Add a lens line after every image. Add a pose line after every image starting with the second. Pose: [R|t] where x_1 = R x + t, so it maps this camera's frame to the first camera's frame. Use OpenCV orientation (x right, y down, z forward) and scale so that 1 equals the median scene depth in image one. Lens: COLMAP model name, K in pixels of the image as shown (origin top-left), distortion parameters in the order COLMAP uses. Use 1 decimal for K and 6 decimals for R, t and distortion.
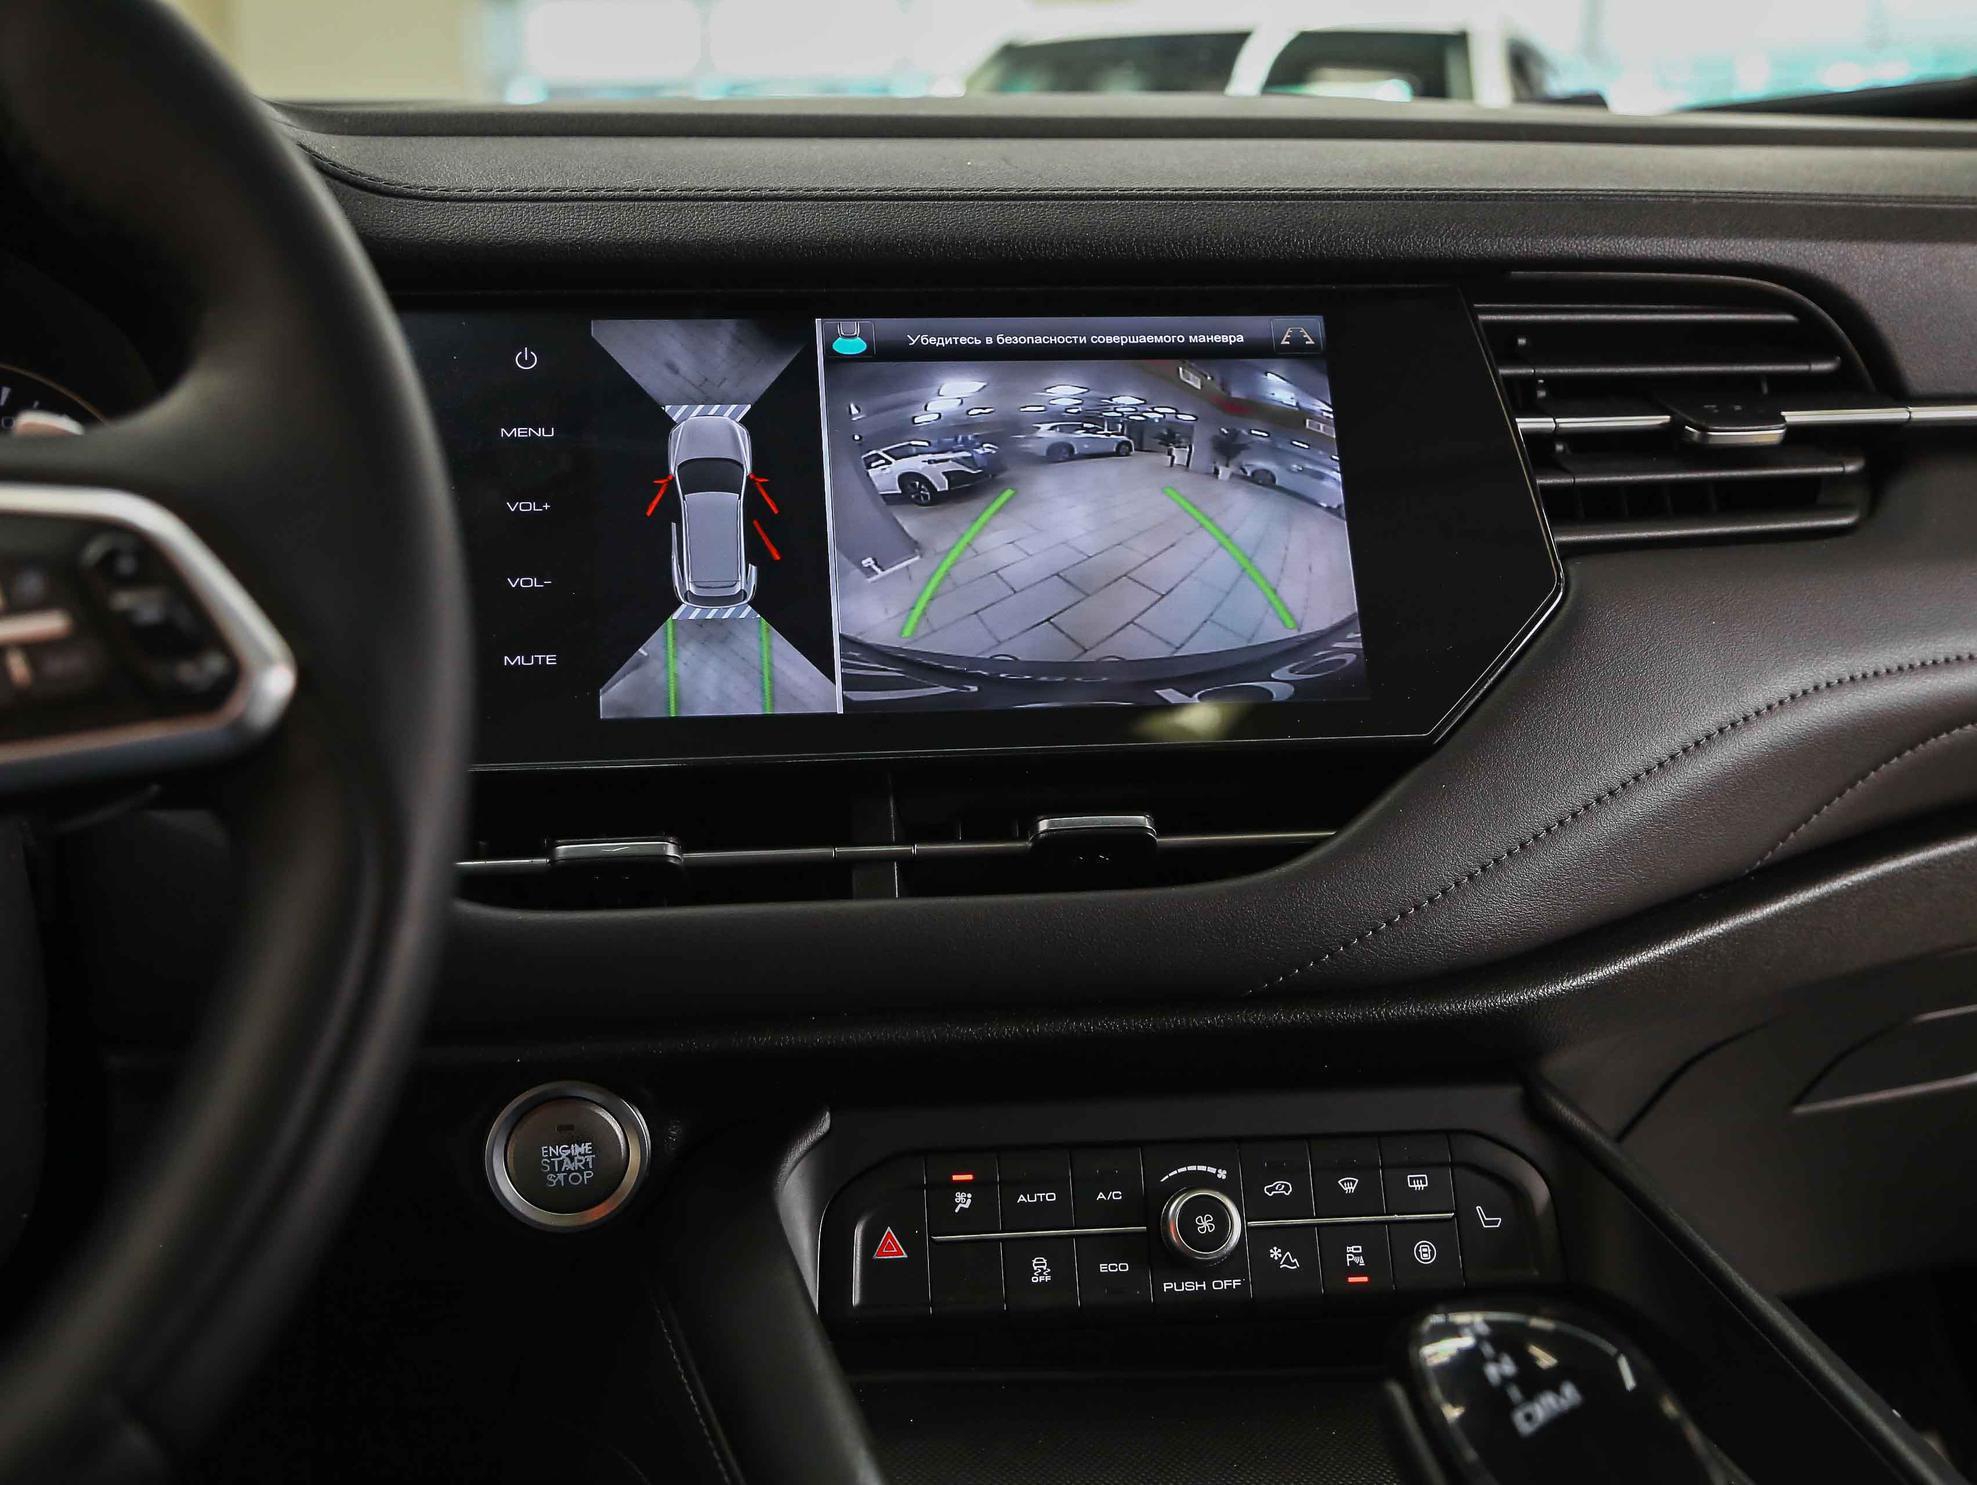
lens RADIAL K [[2466.4, 0, 945.3], [0, 2466.4, 732.2], [0, 0, 1]] dist [0.020941, 0.000000]
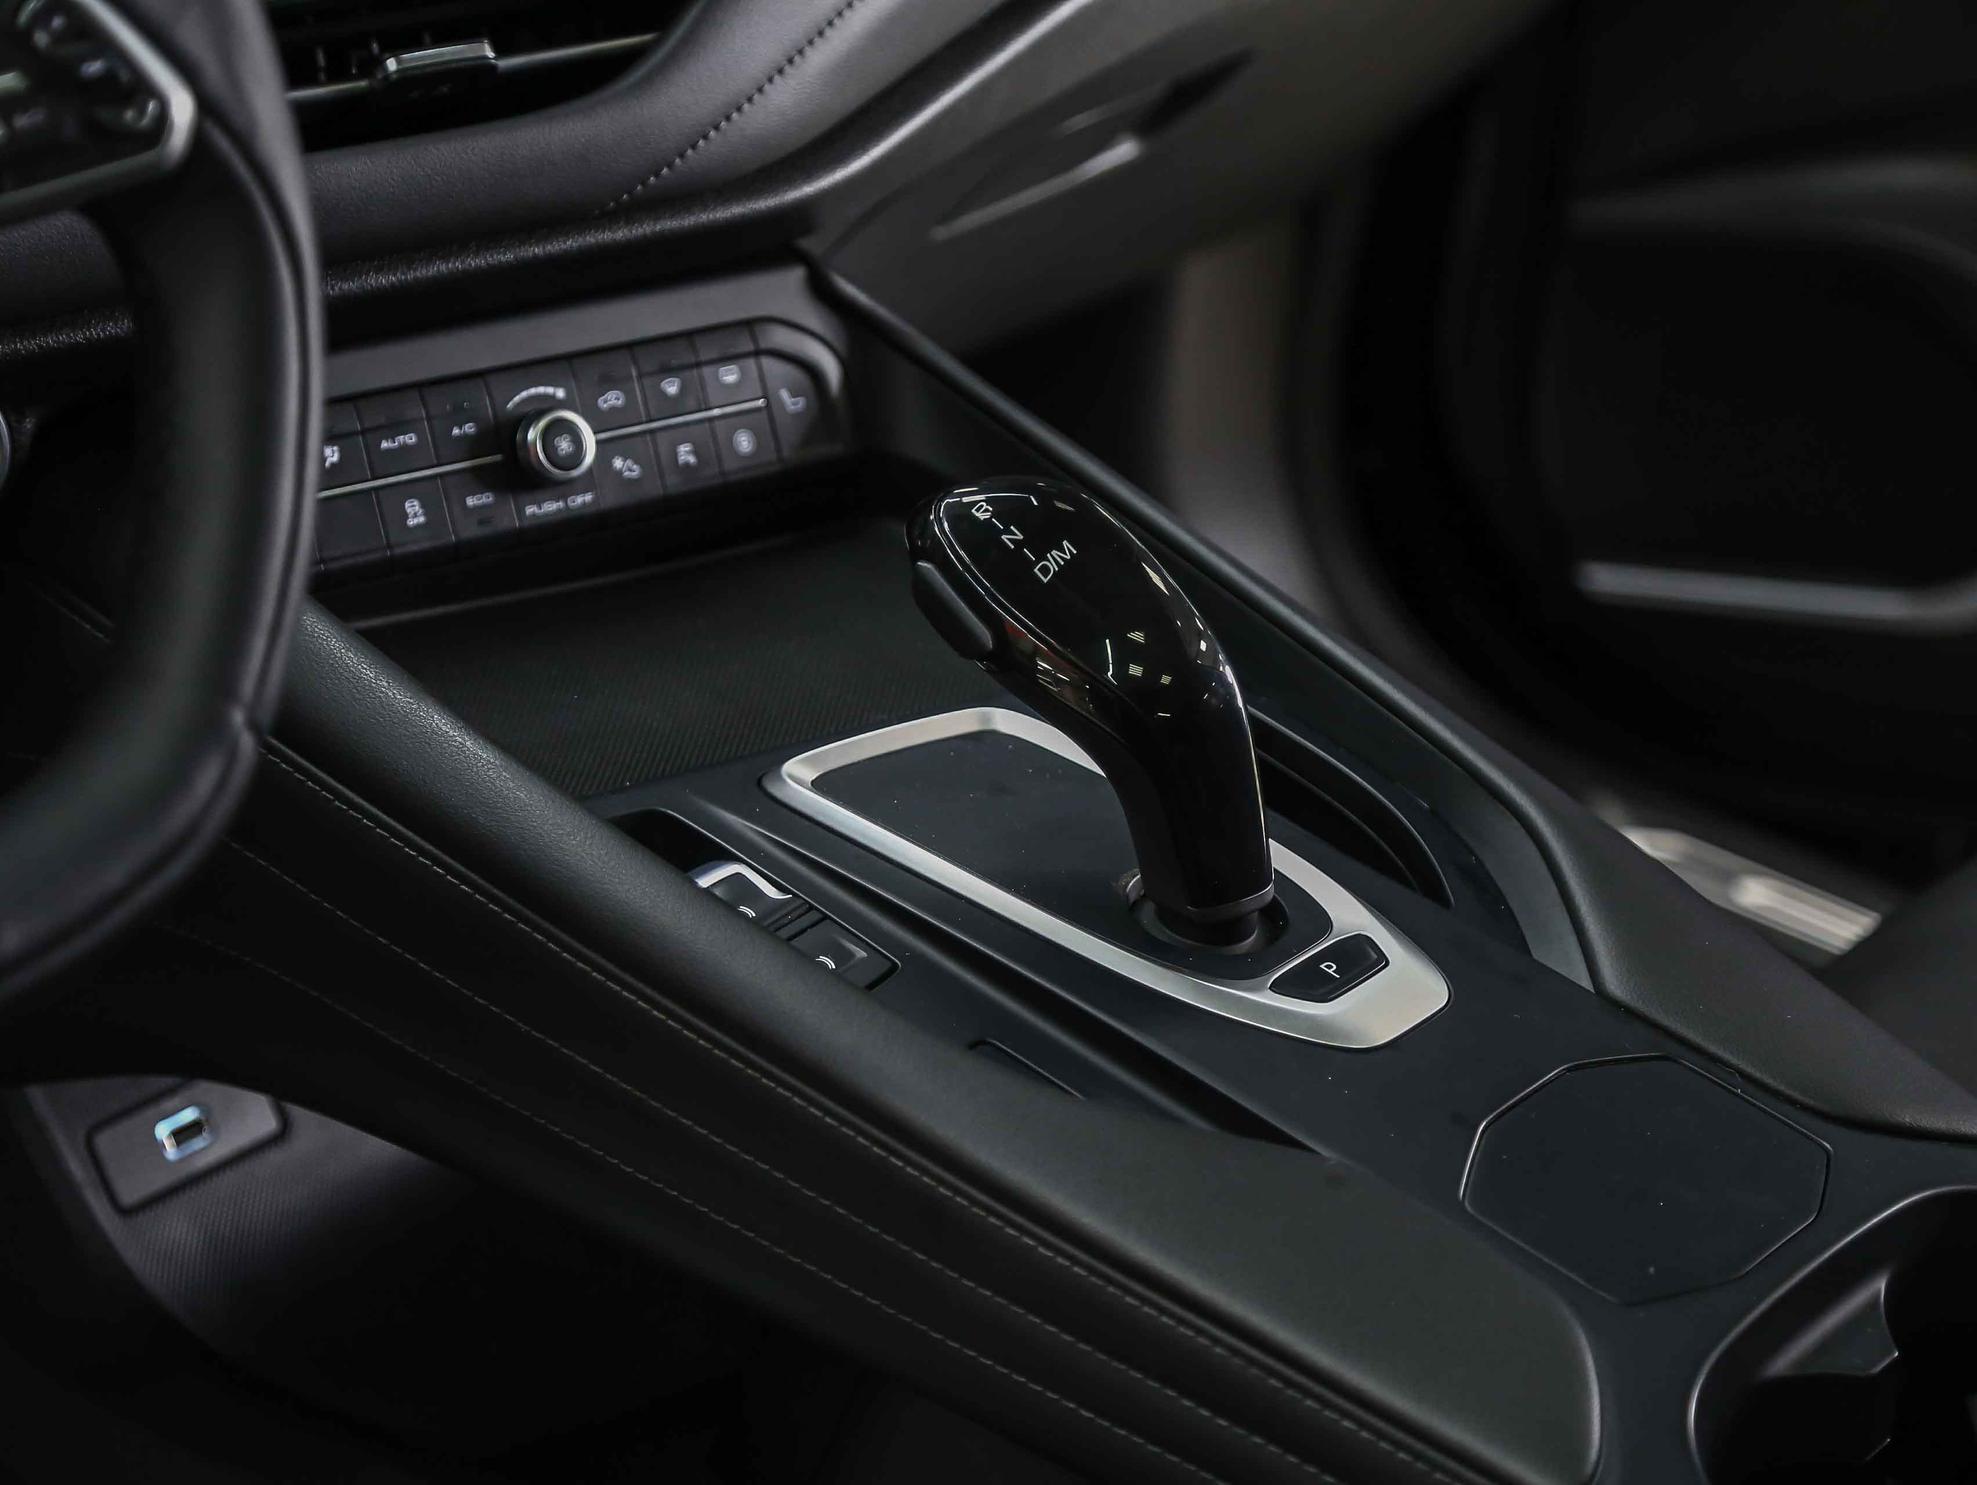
lens RADIAL K [[4501.5, 0, 997.8], [0, 4501.5, 747.8], [0, 0, 1]] dist [0.268191, 0.000000]
pose [[0.868051, -0.168949, 0.466844, -0.620054], [0.024337, 0.953668, 0.299876, -0.231246], [-0.495878, -0.248947, 0.831944, -0.653389]]
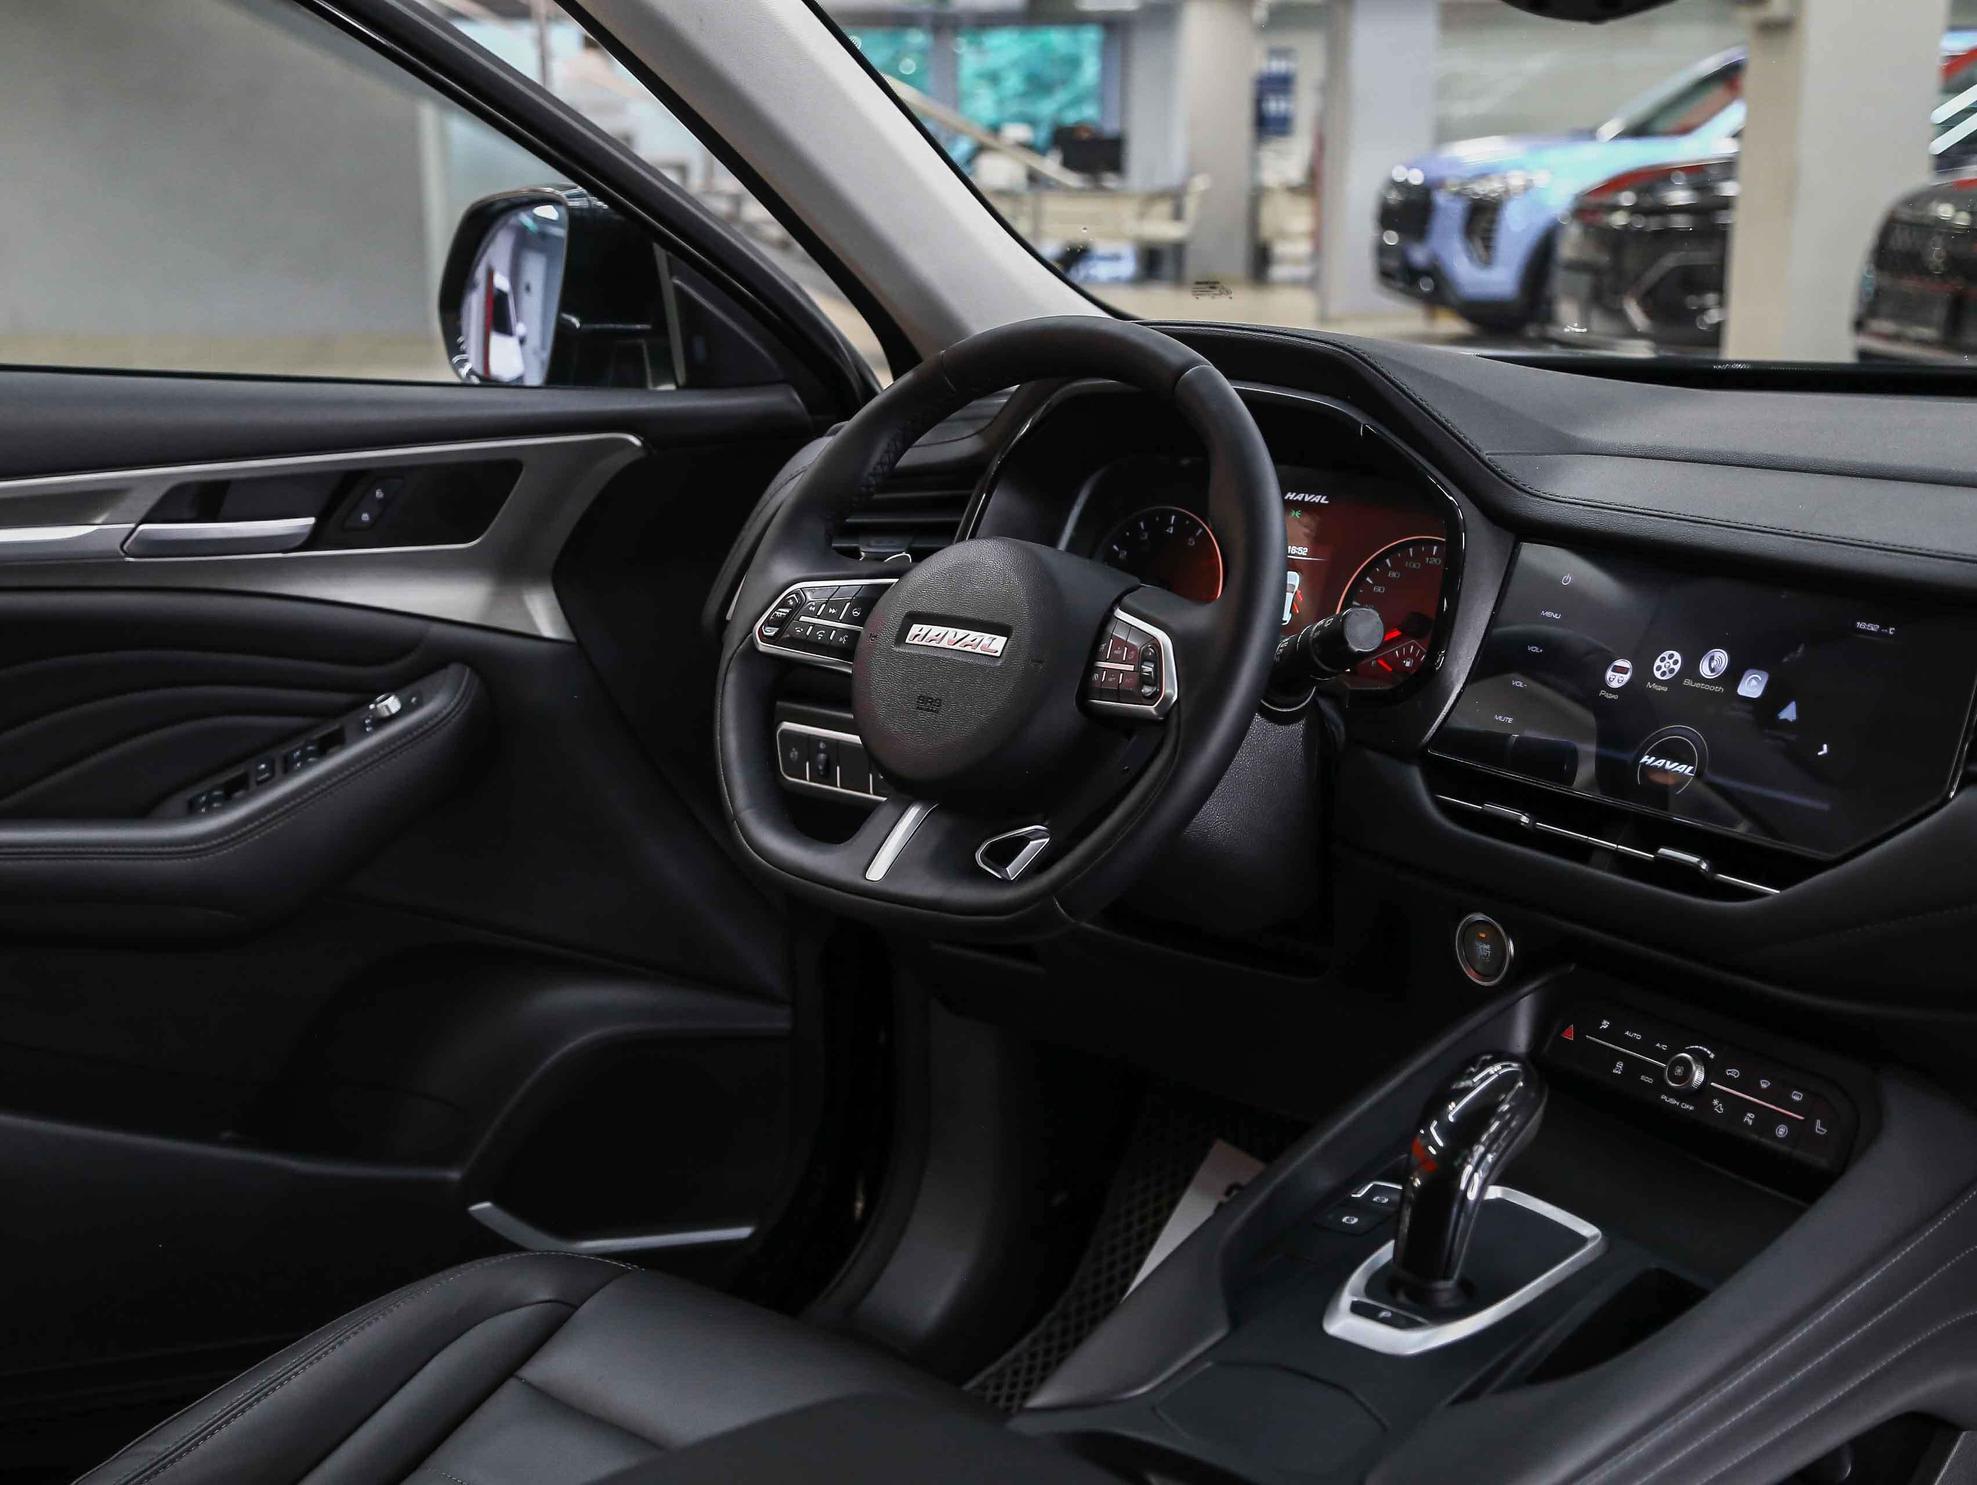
lens RADIAL K [[2715.6, 0, 977.6], [0, 2715.6, 739.6], [0, 0, 1]] dist [0.081974, 0.000000]
pose [[0.446156, 0.200413, -0.872227, 1.665886], [-0.170561, 0.975782, 0.136963, -0.252933], [0.878552, 0.087661, 0.469534, -0.510761]]
